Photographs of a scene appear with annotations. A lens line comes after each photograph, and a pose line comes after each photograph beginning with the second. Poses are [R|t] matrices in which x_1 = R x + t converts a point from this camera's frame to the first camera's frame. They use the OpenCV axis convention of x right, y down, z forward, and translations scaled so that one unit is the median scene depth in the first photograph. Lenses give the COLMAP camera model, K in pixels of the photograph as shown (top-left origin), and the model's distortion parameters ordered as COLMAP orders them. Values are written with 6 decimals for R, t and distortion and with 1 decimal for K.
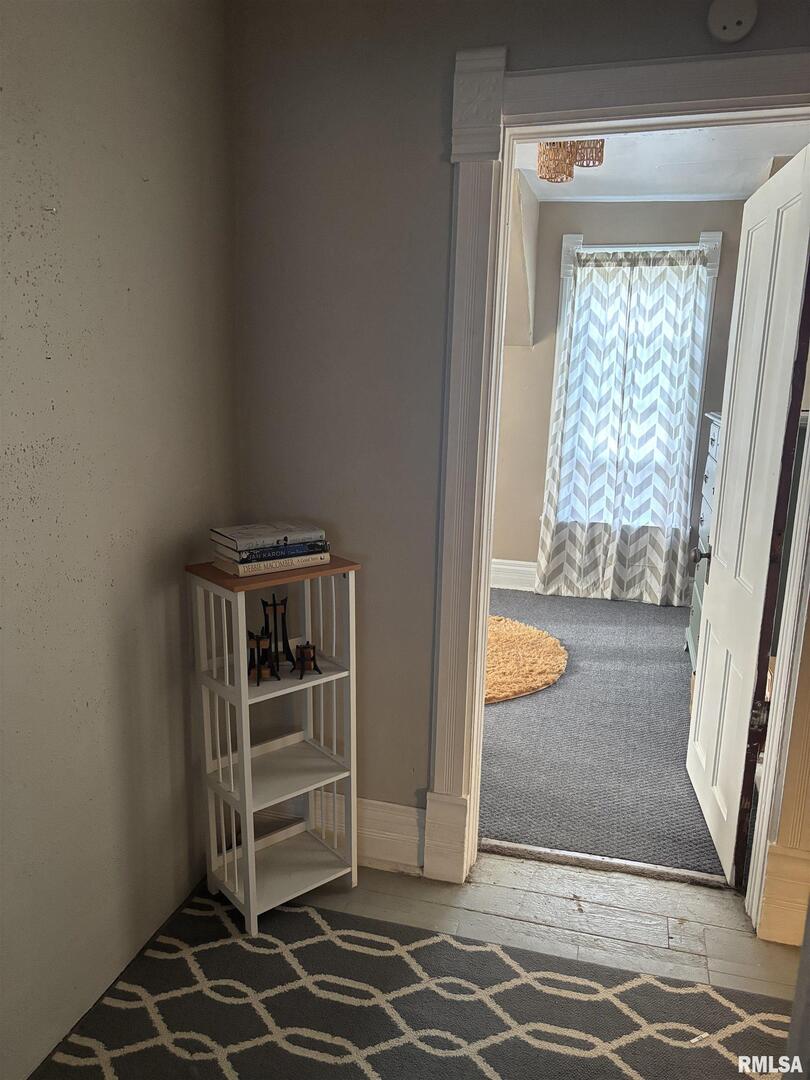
lens RADIAL K [[827.4, 0, 408.7], [0, 827.4, 534.9], [0, 0, 1]] dist [0.040987, -0.010062]
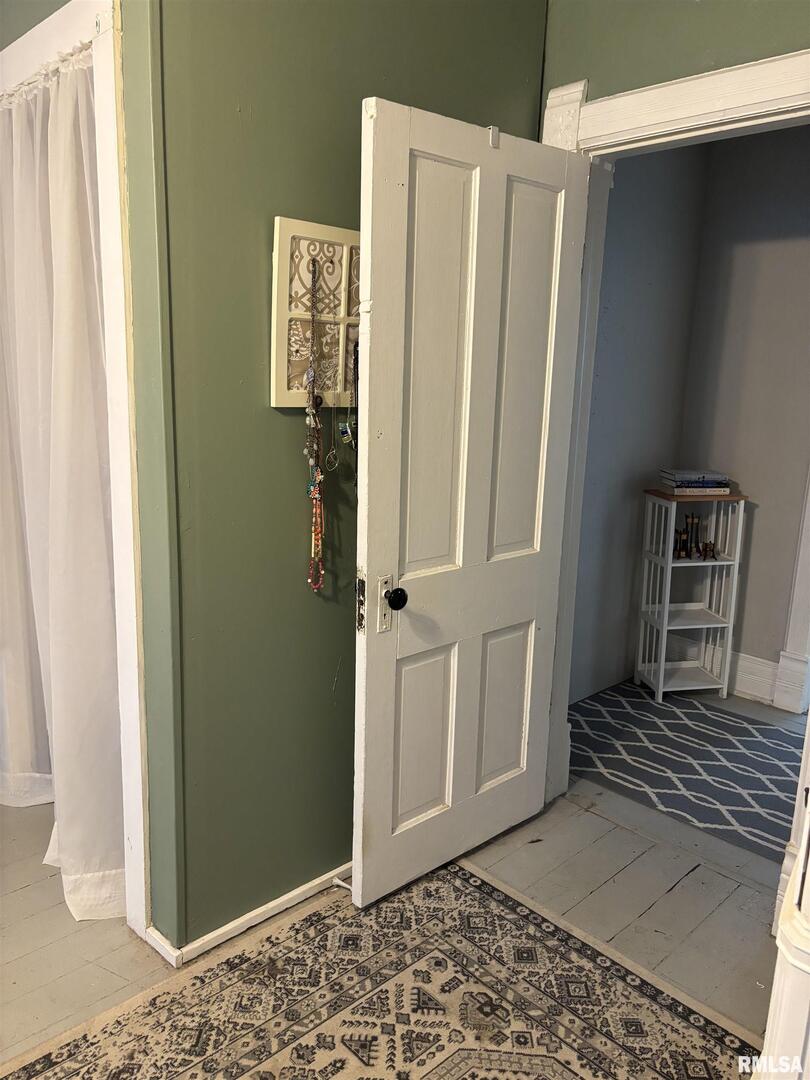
lens RADIAL K [[827.4, 0, 408.7], [0, 827.4, 534.9], [0, 0, 1]] dist [0.040987, -0.010062]
pose [[0.868246, 0.103950, -0.485122, 0.171182], [-0.115516, 0.993287, 0.006092, 0.181446], [0.482498, 0.050750, 0.874425, -0.813220]]
